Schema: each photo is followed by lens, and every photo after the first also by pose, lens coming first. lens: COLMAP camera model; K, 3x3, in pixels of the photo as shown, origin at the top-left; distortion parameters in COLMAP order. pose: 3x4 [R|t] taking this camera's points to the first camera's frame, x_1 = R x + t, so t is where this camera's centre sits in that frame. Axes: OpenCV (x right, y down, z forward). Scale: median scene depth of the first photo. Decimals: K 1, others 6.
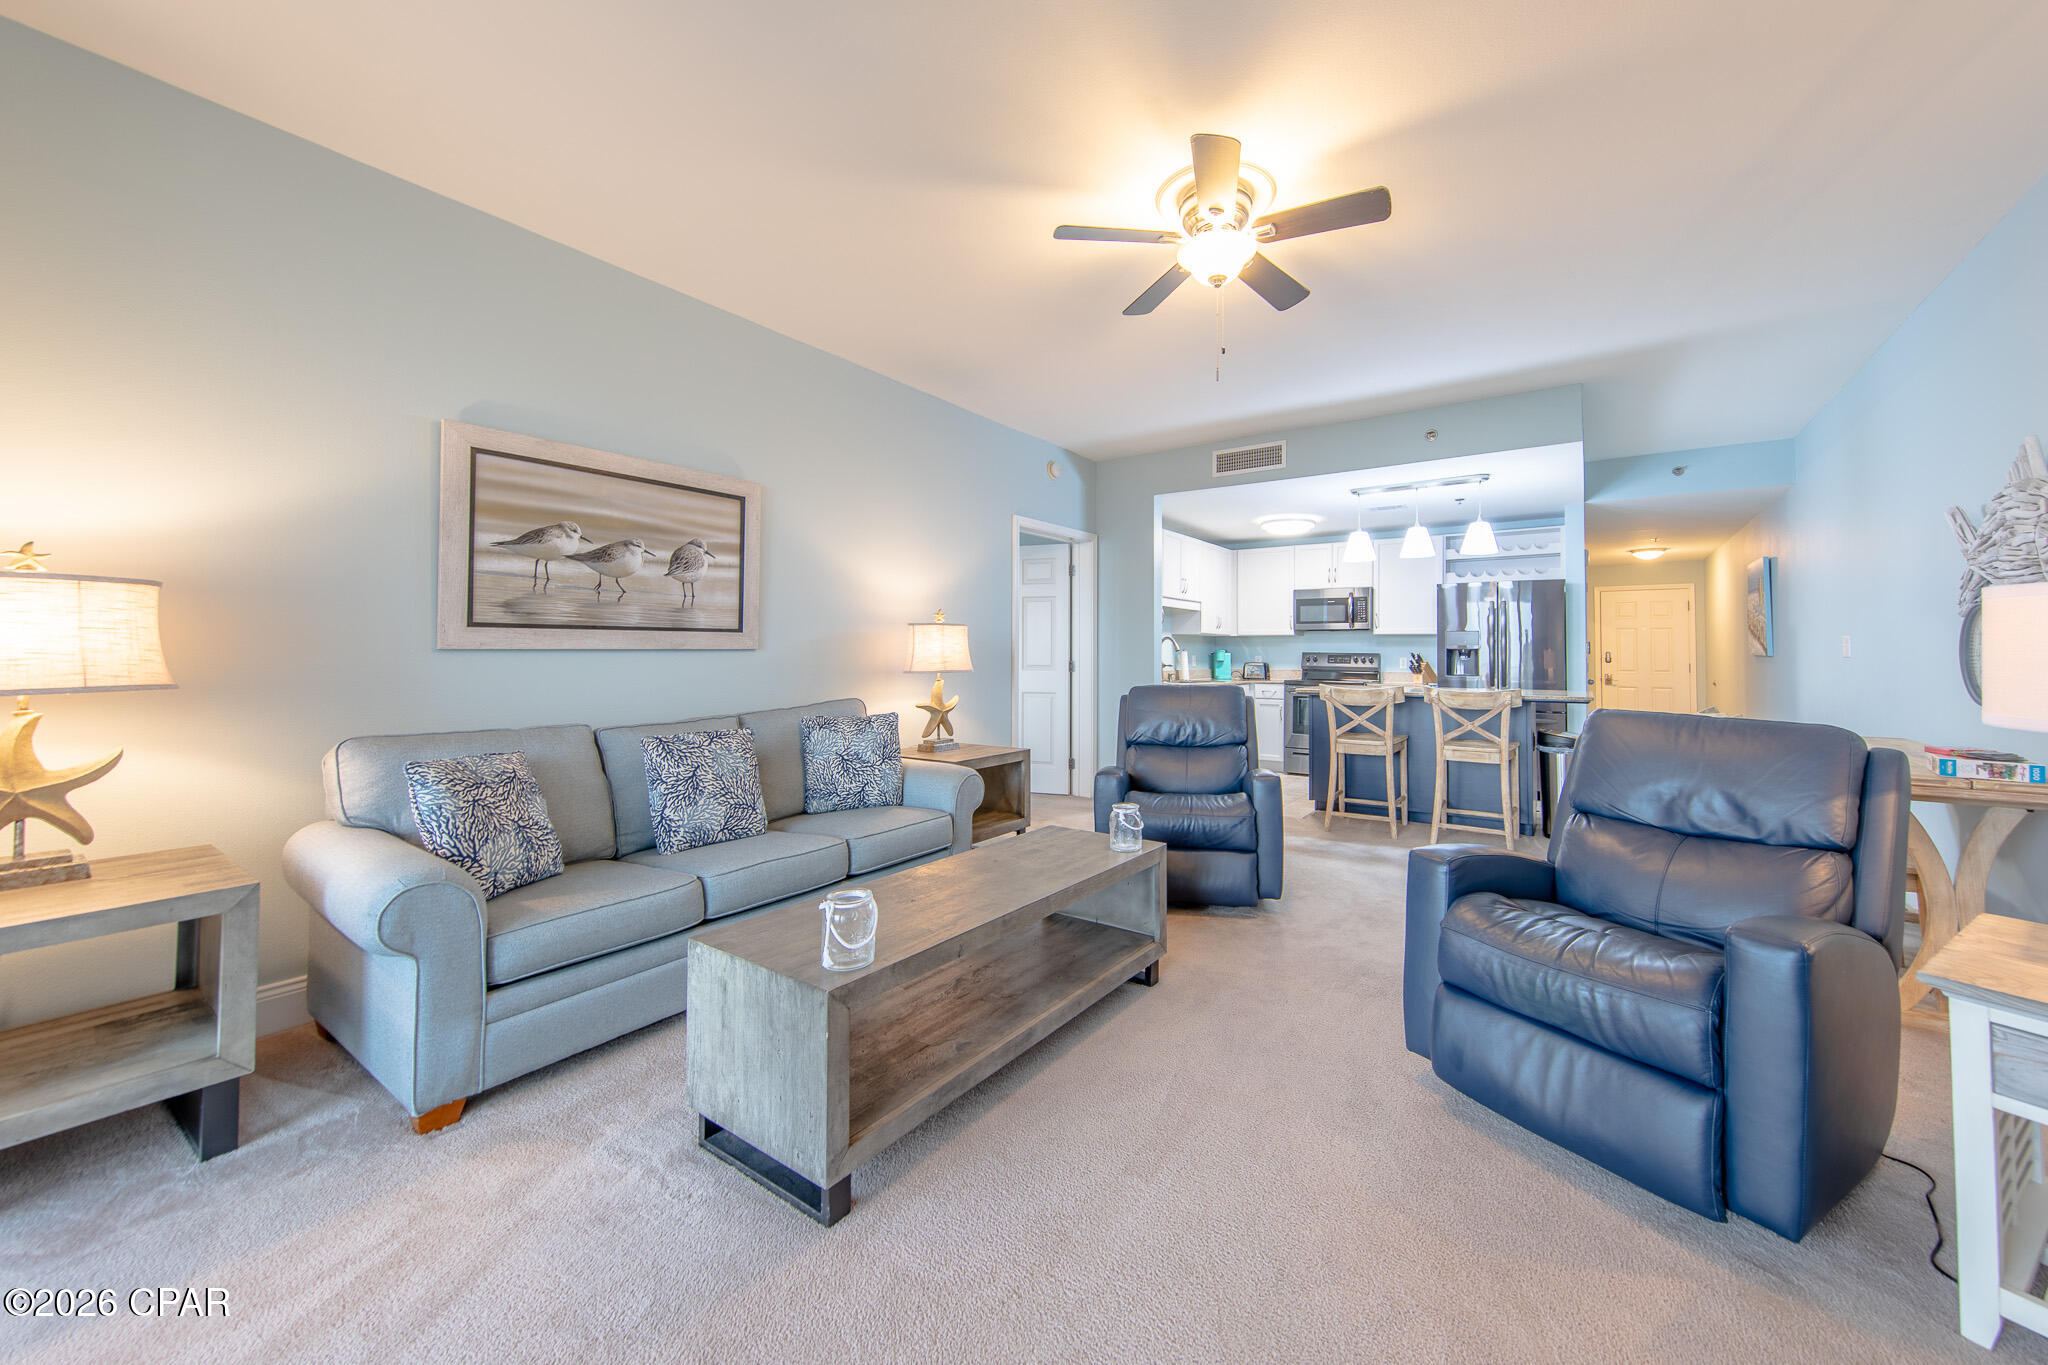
lens RADIAL K [[791.6, 0, 1073.7], [0, 791.6, 630.4], [0, 0, 1]] dist [0.017302, 0.000063]
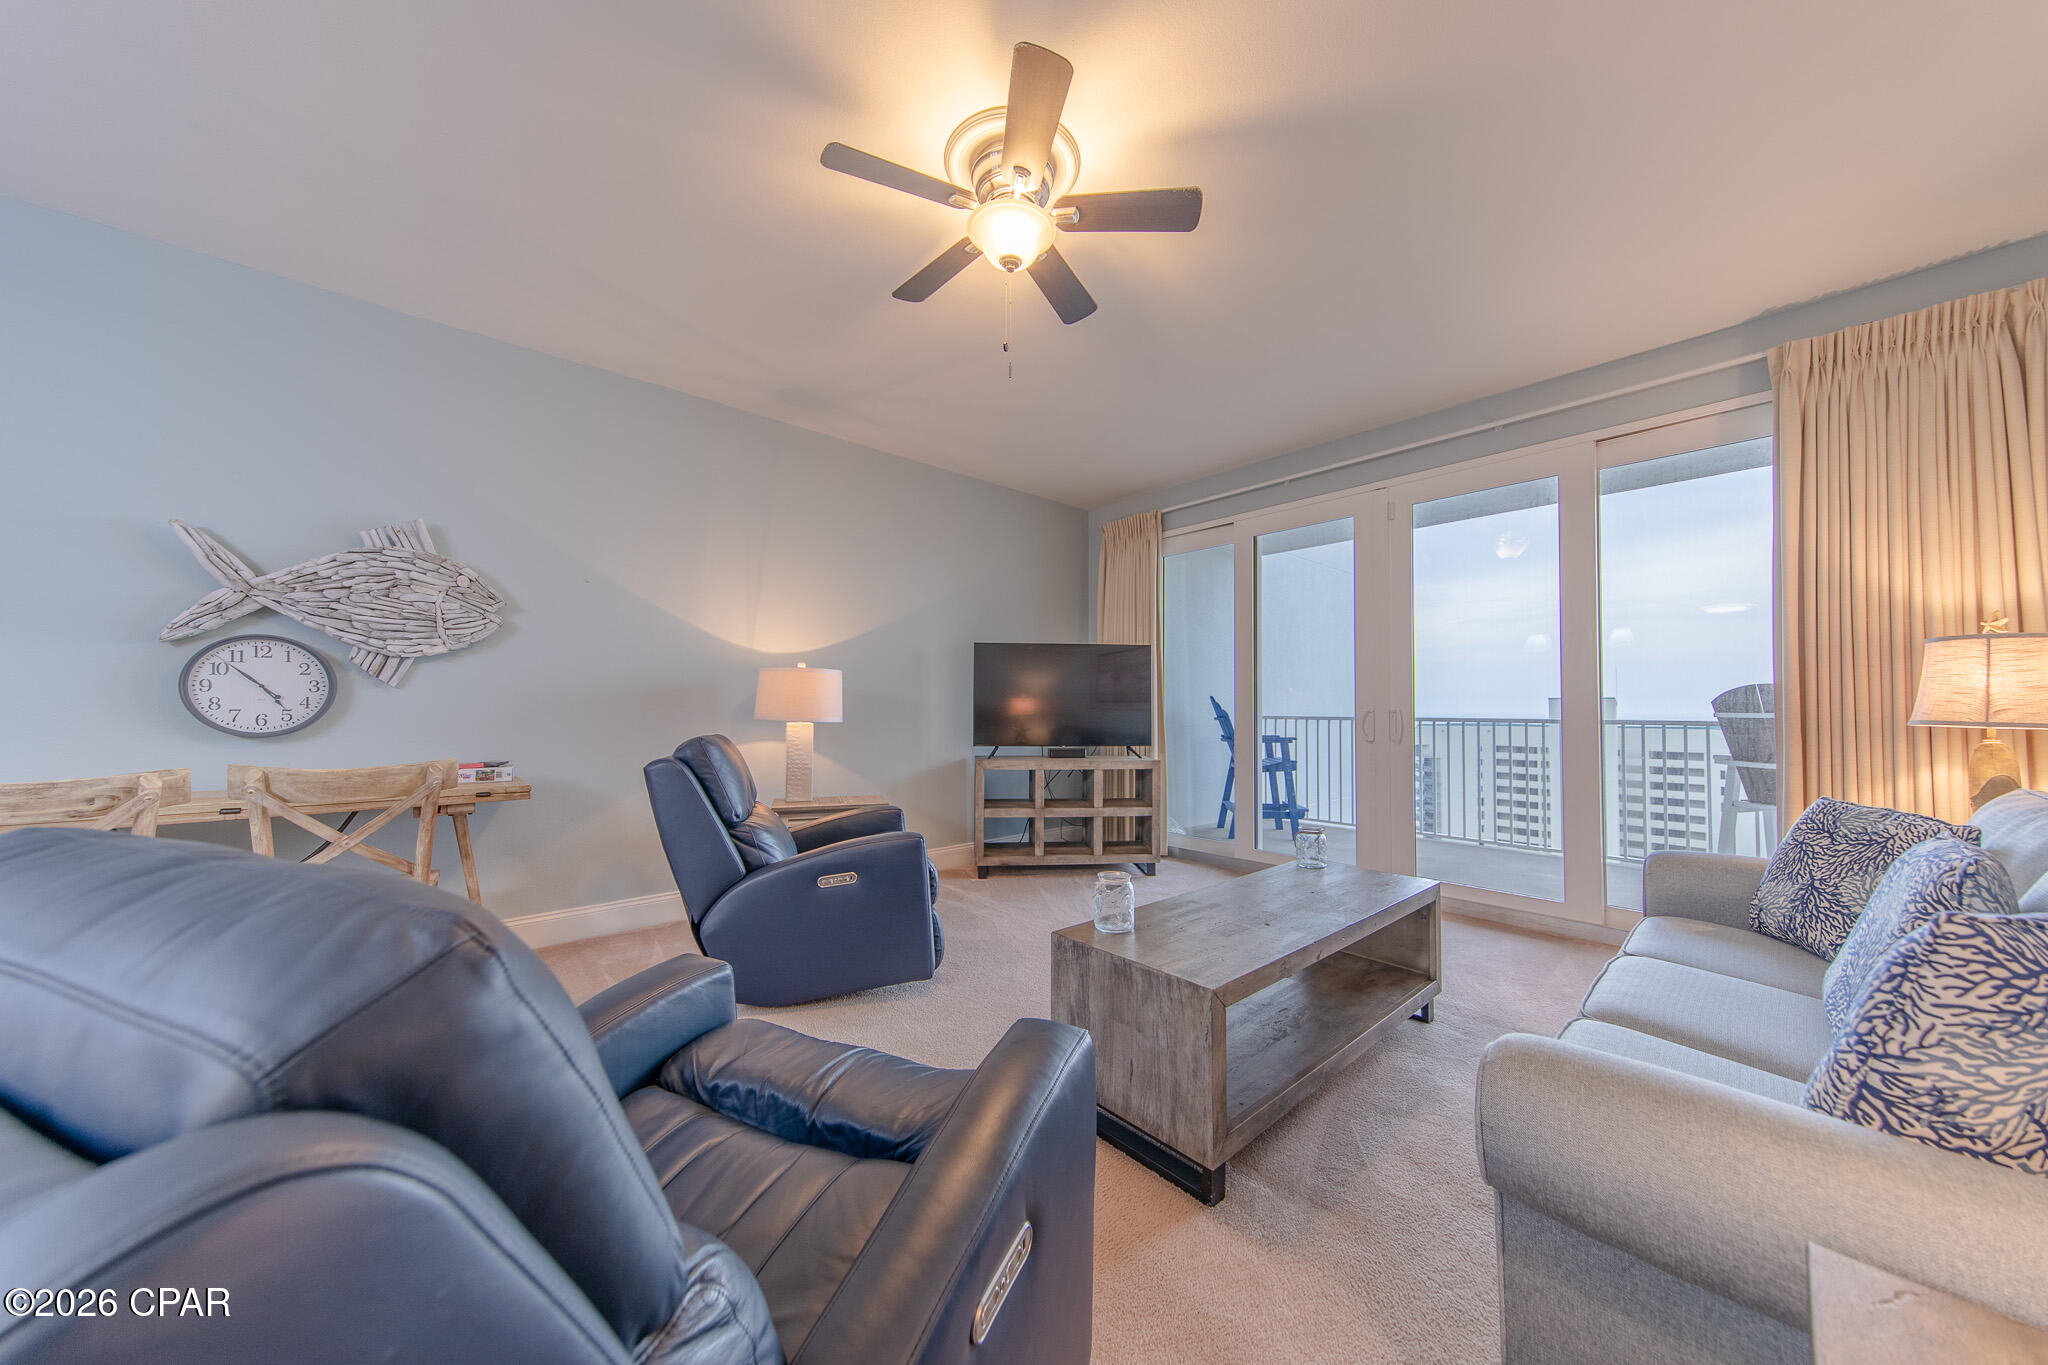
lens RADIAL K [[639.3, 0, 990.0], [0, 639.3, 689.1], [0, 0, 1]] dist [-0.000050, -0.000120]
pose [[-0.962254, -0.000065, 0.272152, -0.001112], [-0.016011, 0.998281, -0.056372, 0.039070], [-0.271681, -0.058601, -0.960602, 0.932890]]
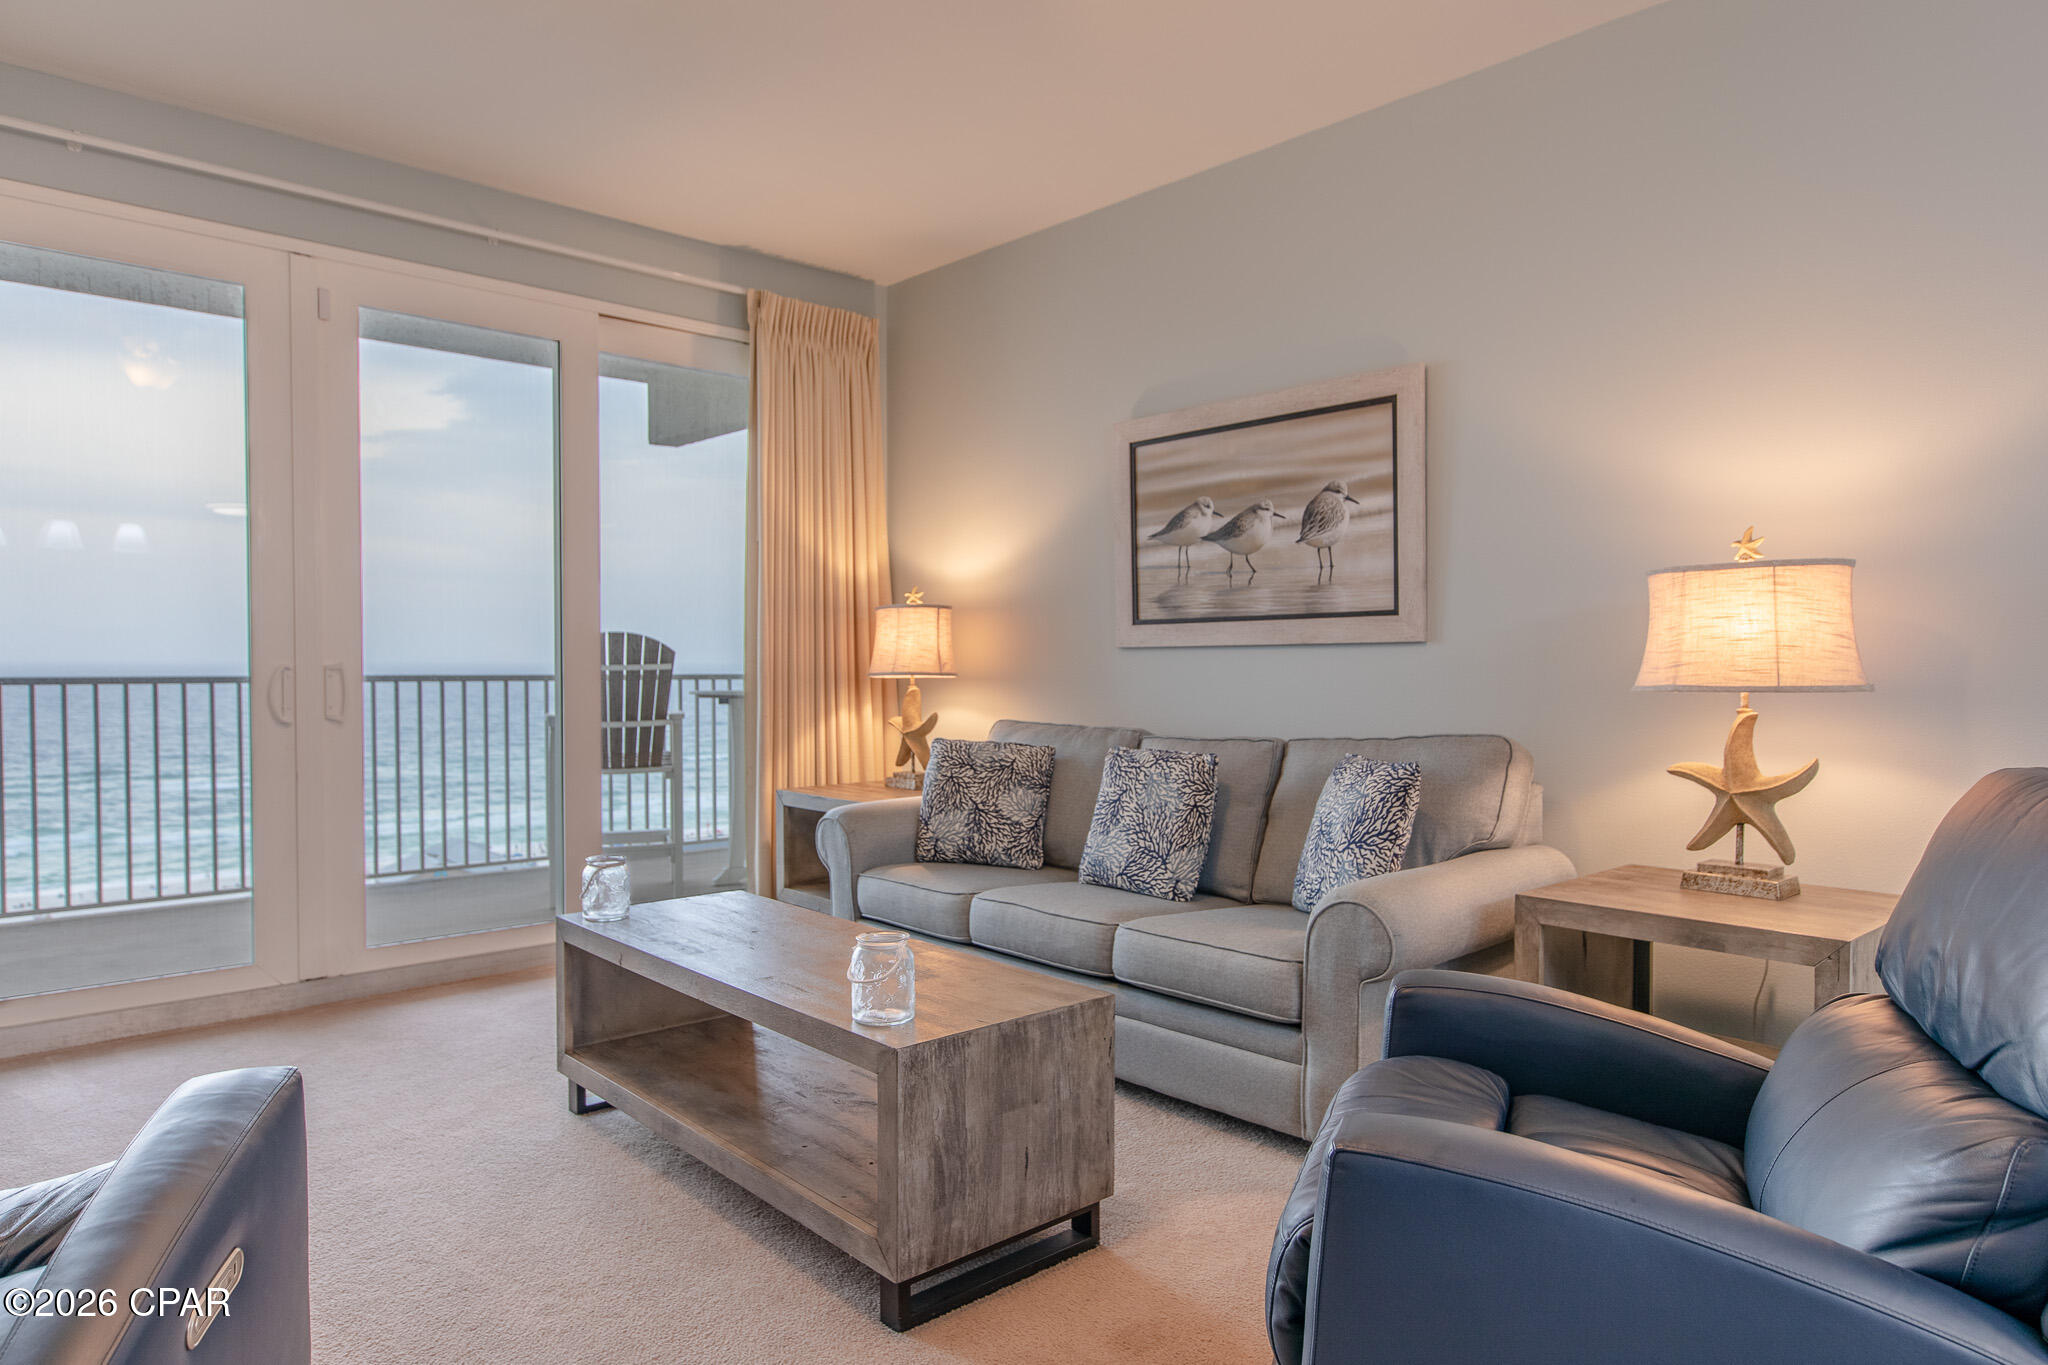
lens RADIAL K [[1267.0, 0, 997.5], [0, 1267.0, 688.1], [0, 0, 1]] dist [-0.005094, 0.013017]
pose [[-0.274918, 0.016380, -0.961328, 0.458857], [0.024904, 0.999641, 0.009910, 0.031019], [0.961145, -0.021216, -0.275227, 0.720546]]
